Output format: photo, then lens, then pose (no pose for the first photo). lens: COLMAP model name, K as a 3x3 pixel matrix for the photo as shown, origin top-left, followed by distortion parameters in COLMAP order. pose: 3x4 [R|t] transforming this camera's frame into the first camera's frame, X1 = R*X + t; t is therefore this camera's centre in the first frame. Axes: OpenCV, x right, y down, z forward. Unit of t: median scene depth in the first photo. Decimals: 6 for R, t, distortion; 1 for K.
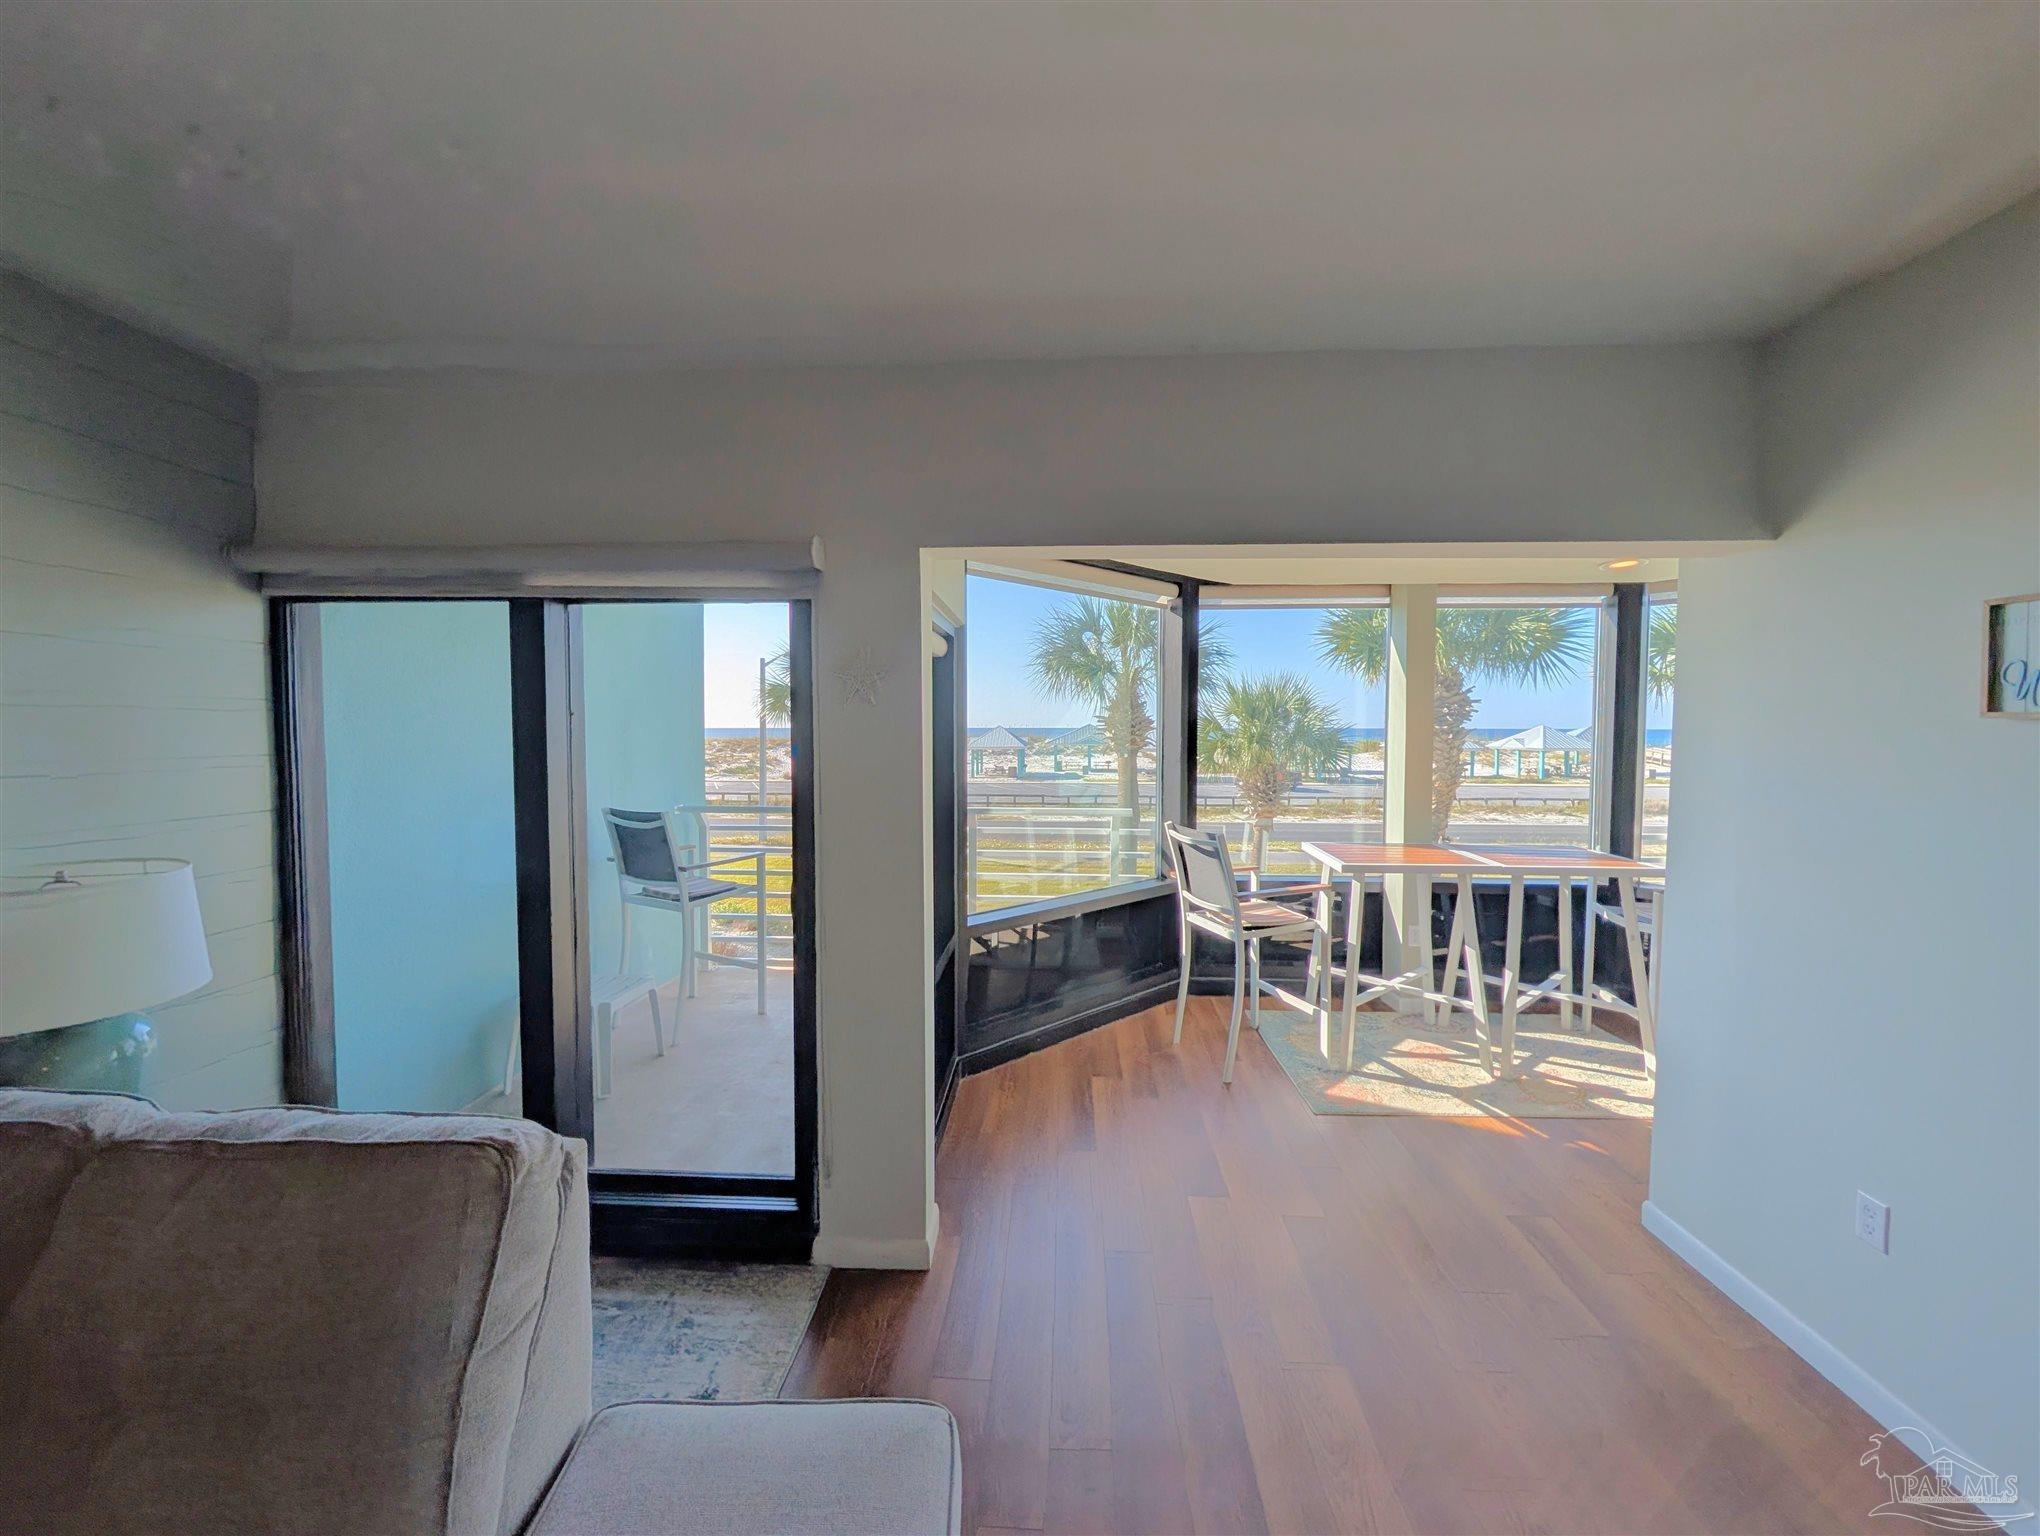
lens RADIAL K [[791.9, 0, 1023.9], [0, 791.9, 761.0], [0, 0, 1]] dist [0.000394, 0.000034]
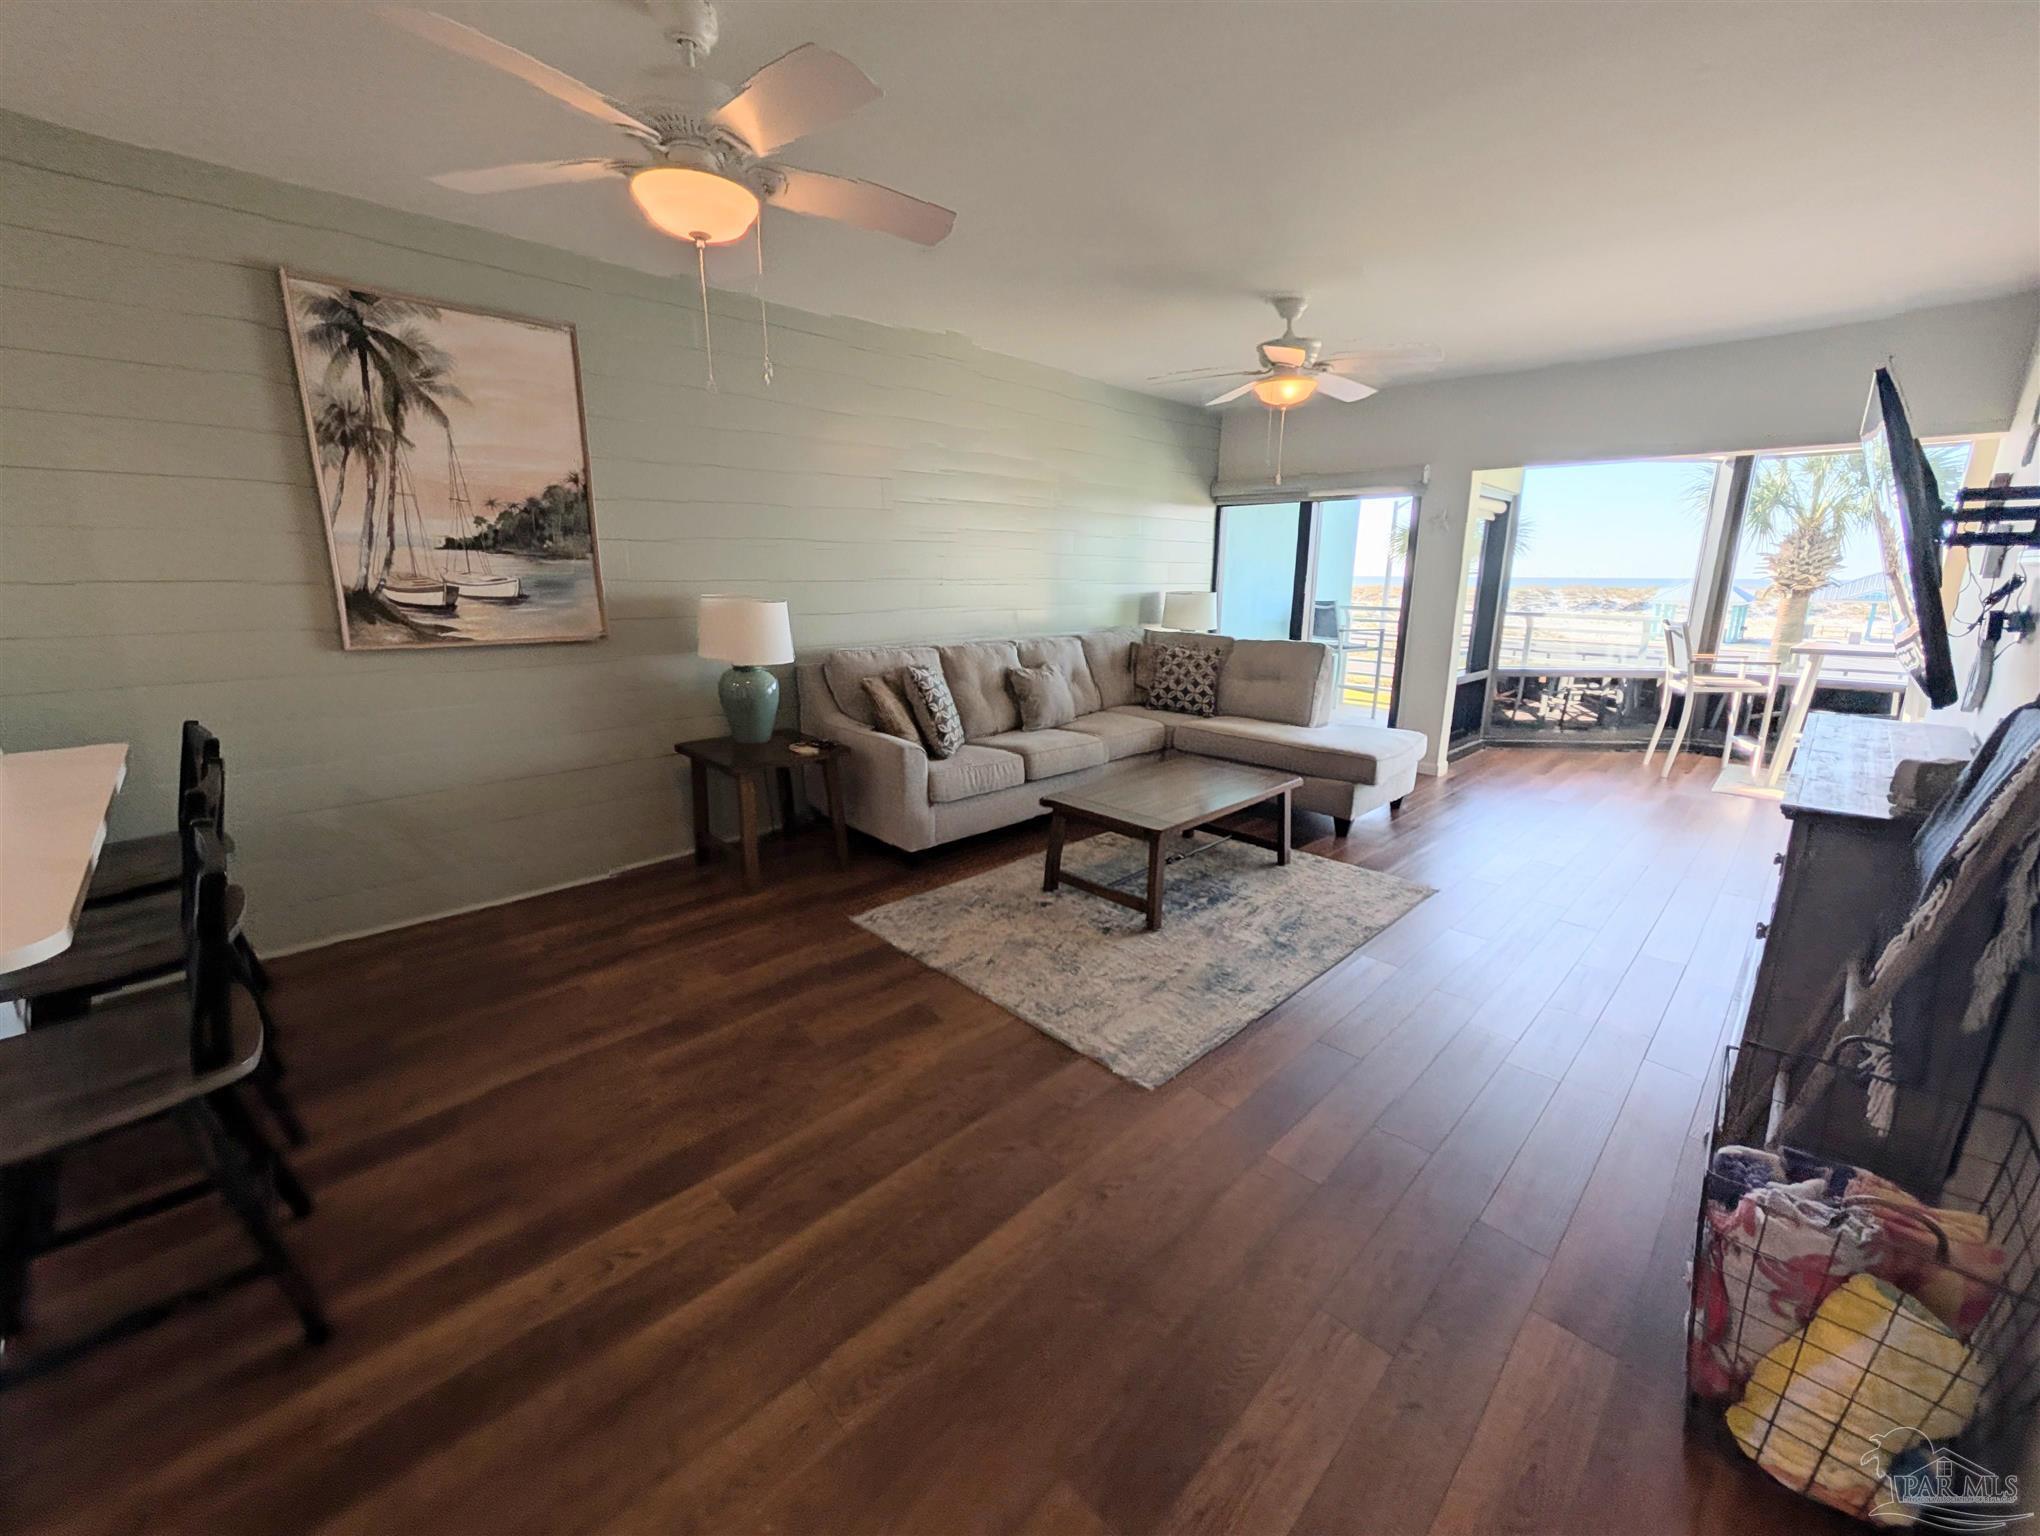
lens RADIAL K [[791.9, 0, 1020.8], [0, 791.9, 758.5], [0, 0, 1]] dist [0.000394, 0.000034]
pose [[0.739032, 0.163232, -0.653595, 0.411003], [-0.037586, 0.978680, 0.201922, 0.105402], [0.672621, -0.124661, 0.729411, -1.299970]]
